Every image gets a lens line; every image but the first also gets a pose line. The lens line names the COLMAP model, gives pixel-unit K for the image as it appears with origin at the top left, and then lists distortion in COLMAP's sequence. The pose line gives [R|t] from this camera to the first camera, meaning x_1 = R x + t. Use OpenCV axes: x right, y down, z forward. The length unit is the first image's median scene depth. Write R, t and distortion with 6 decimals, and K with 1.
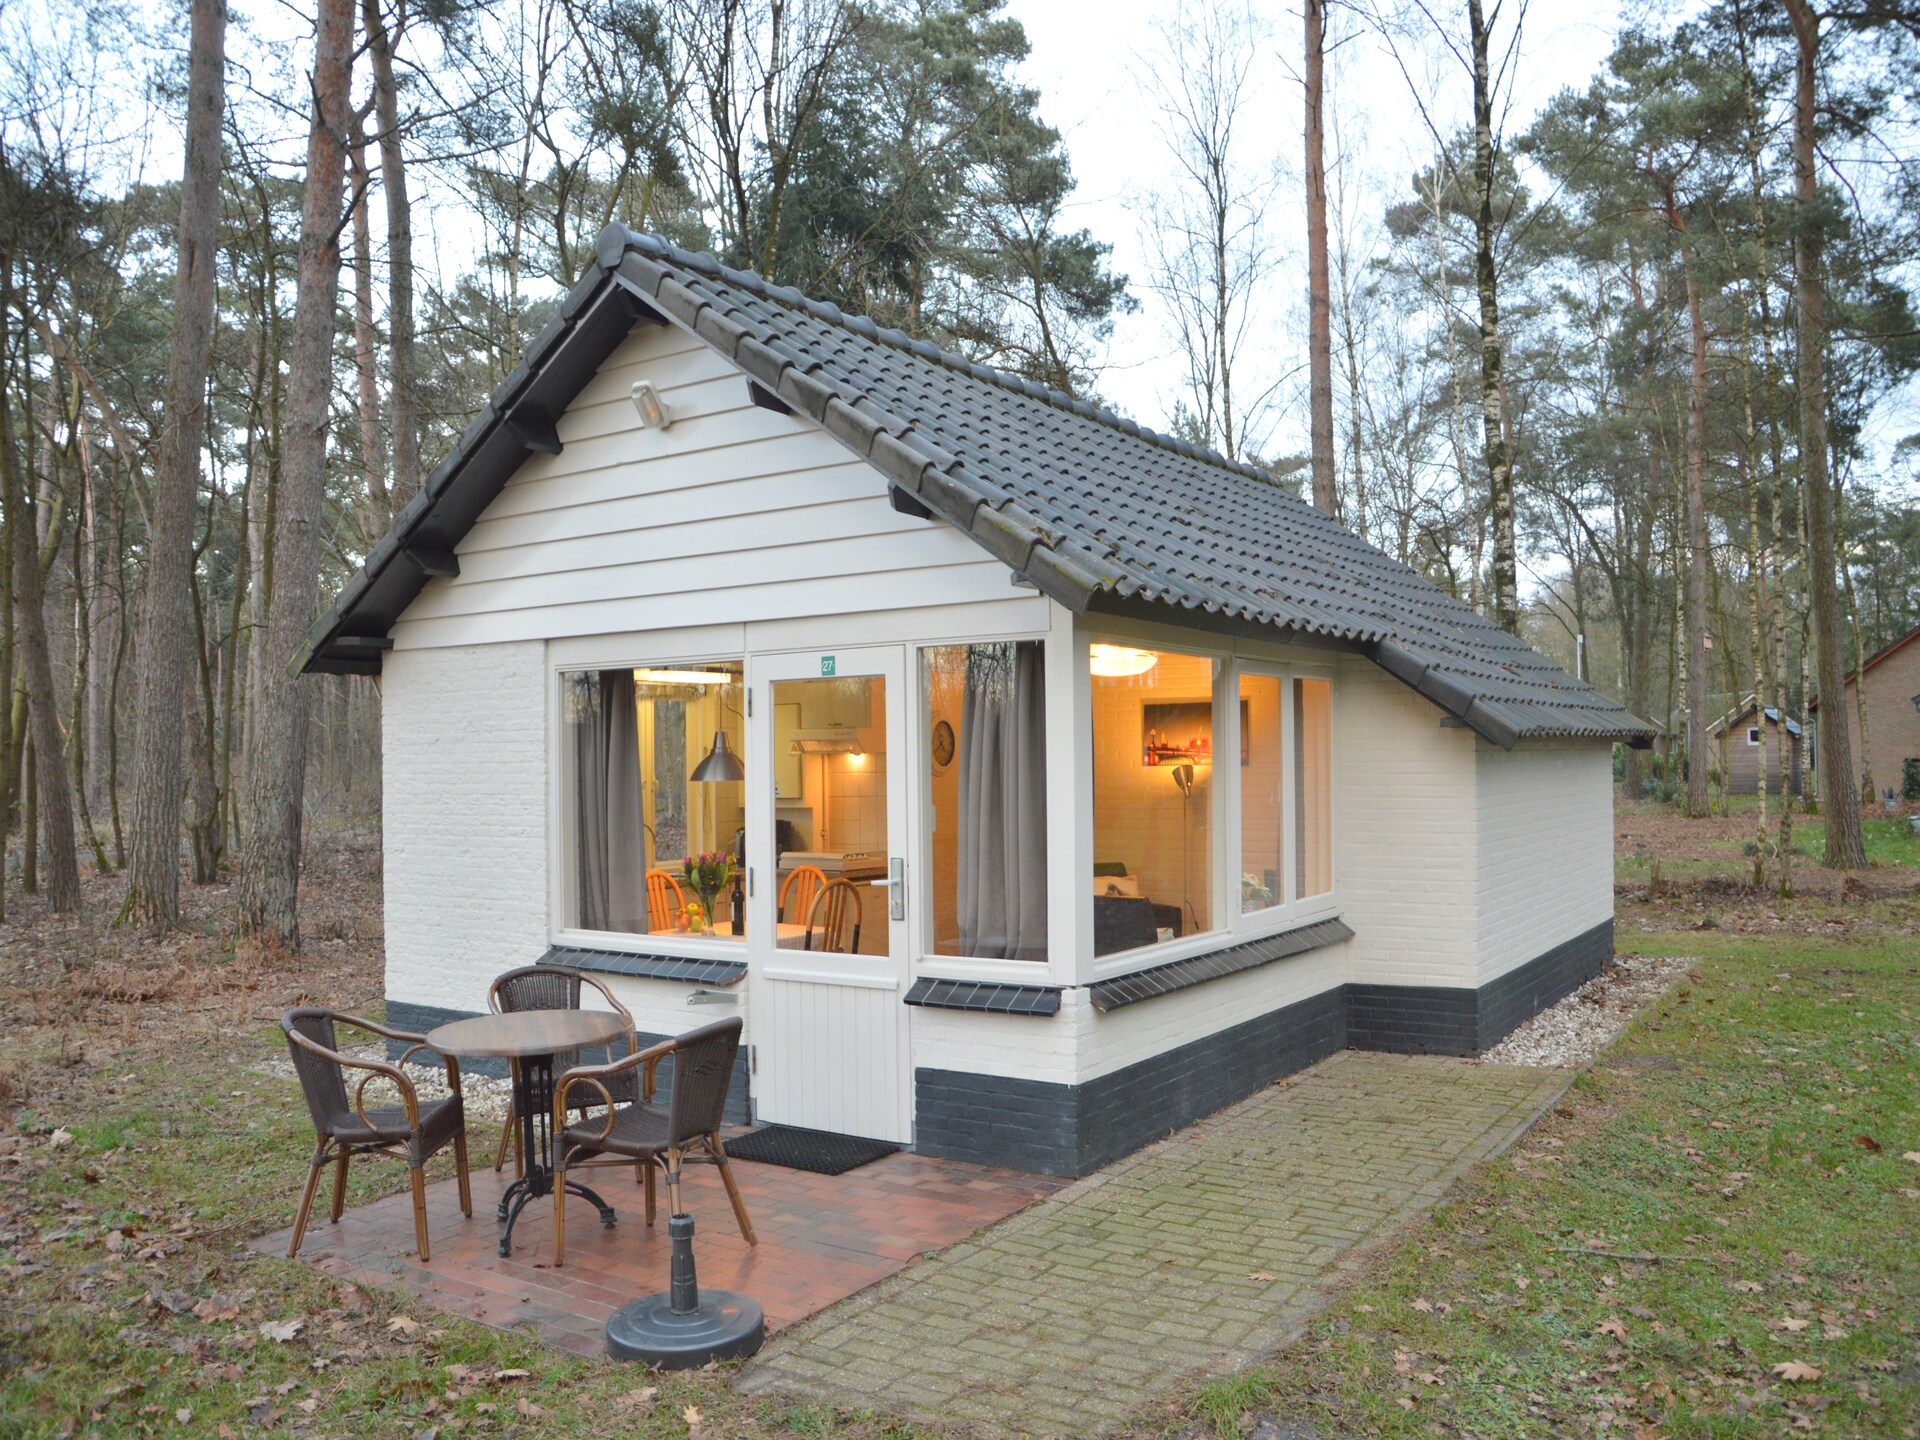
lens RADIAL K [[1583.0, 0, 960.0], [0, 1583.0, 720.0], [0, 0, 1]] dist [-0.132342, 0.159121]
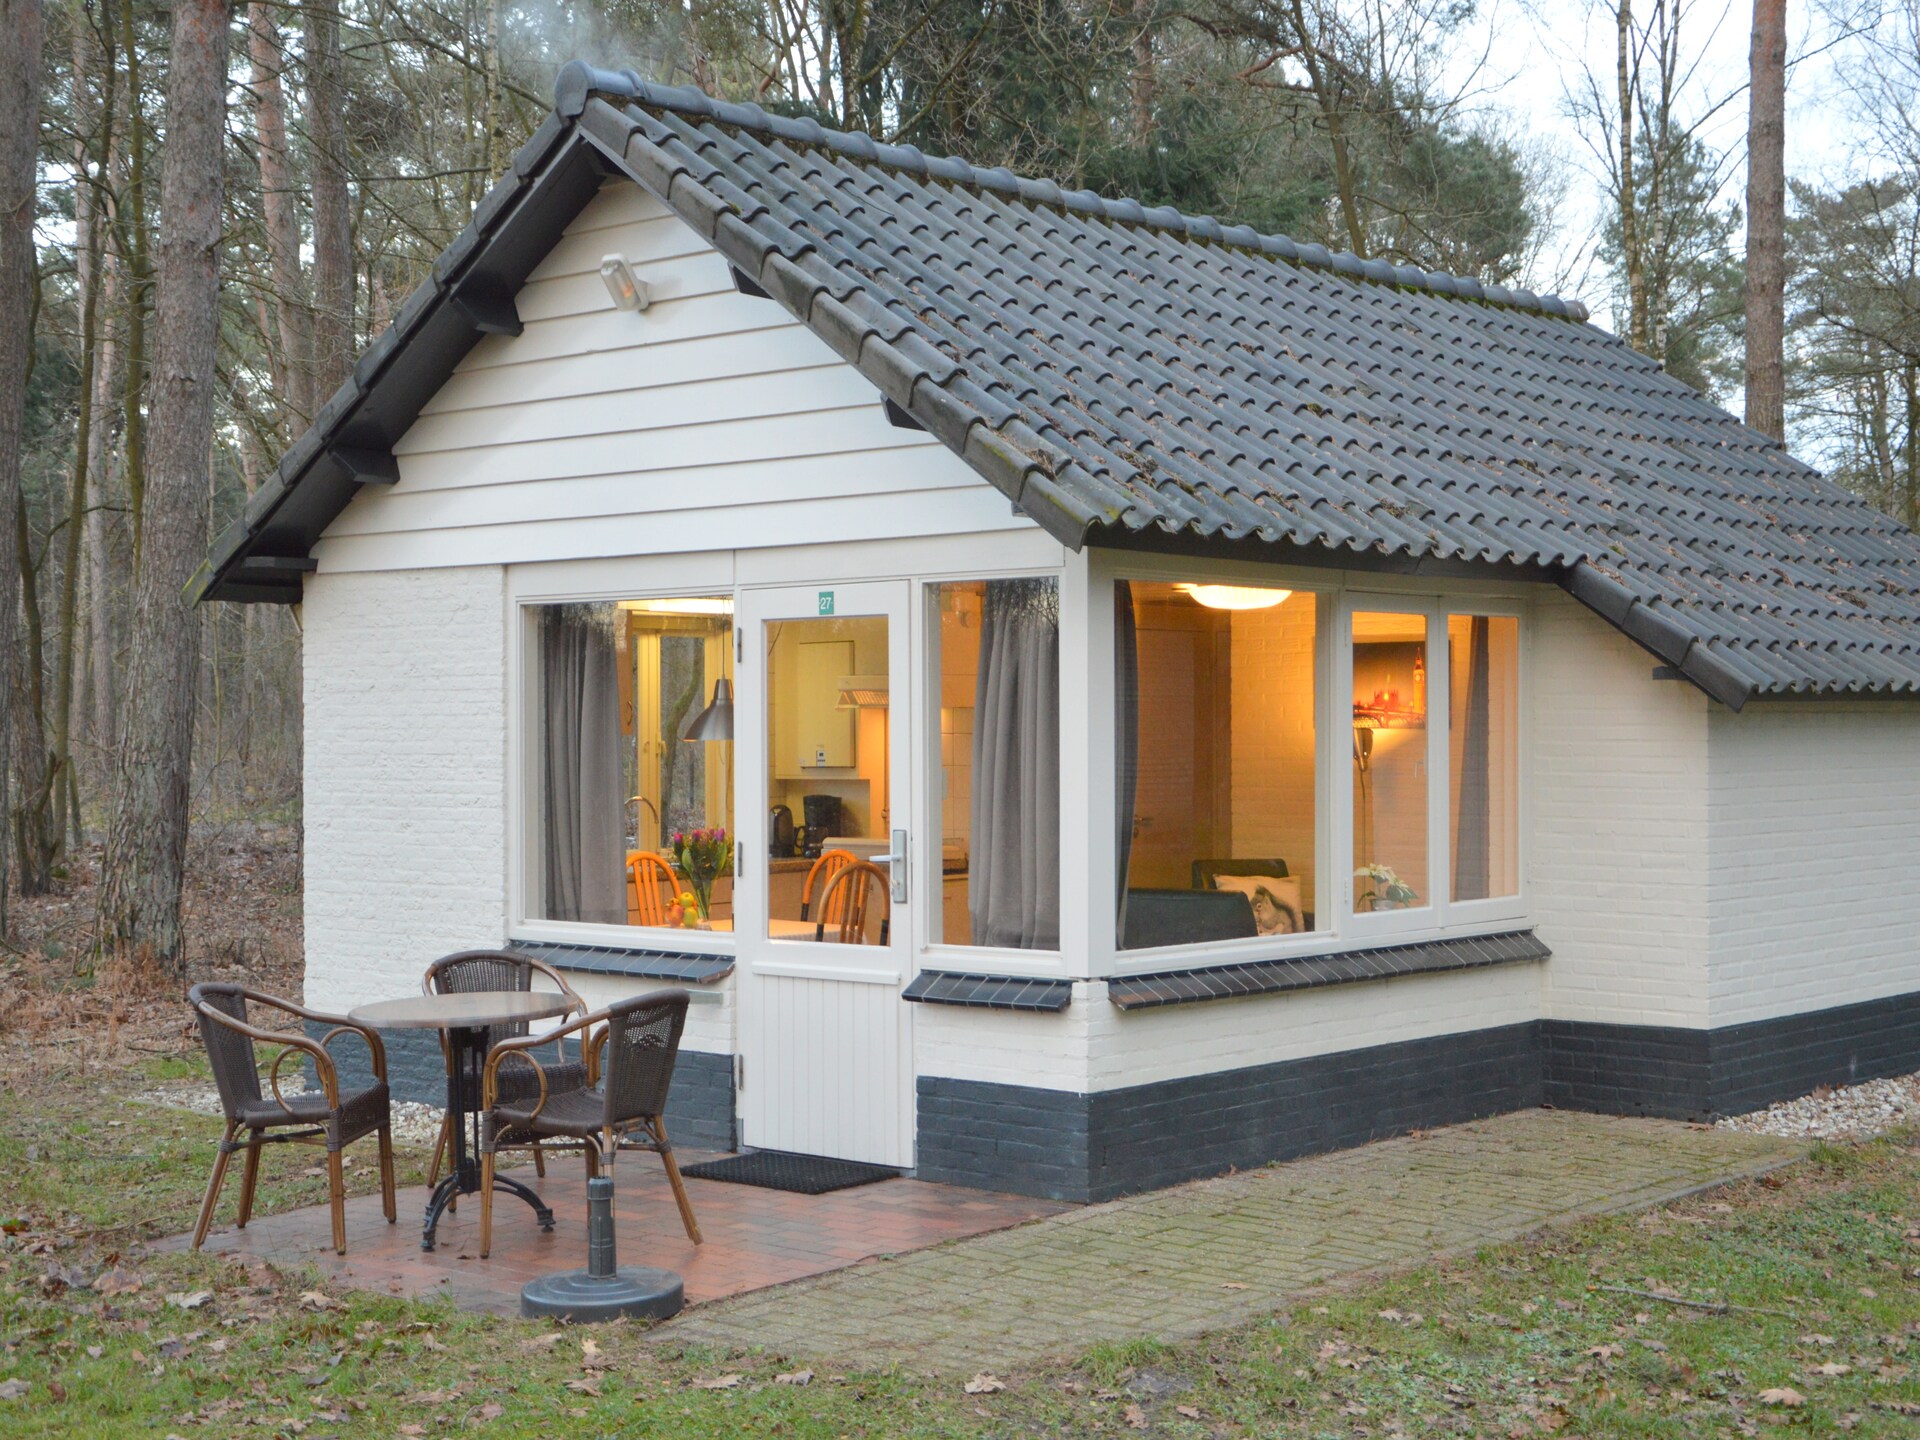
lens RADIAL K [[2674.1, 0, 960.0], [0, 2674.1, 720.0], [0, 0, 1]] dist [0.030573, 0.928277]
pose [[0.993373, 0.010128, -0.114492, 0.153681], [-0.007335, 0.999666, 0.024793, -0.007813], [0.114705, -0.023789, 0.993115, -0.418069]]
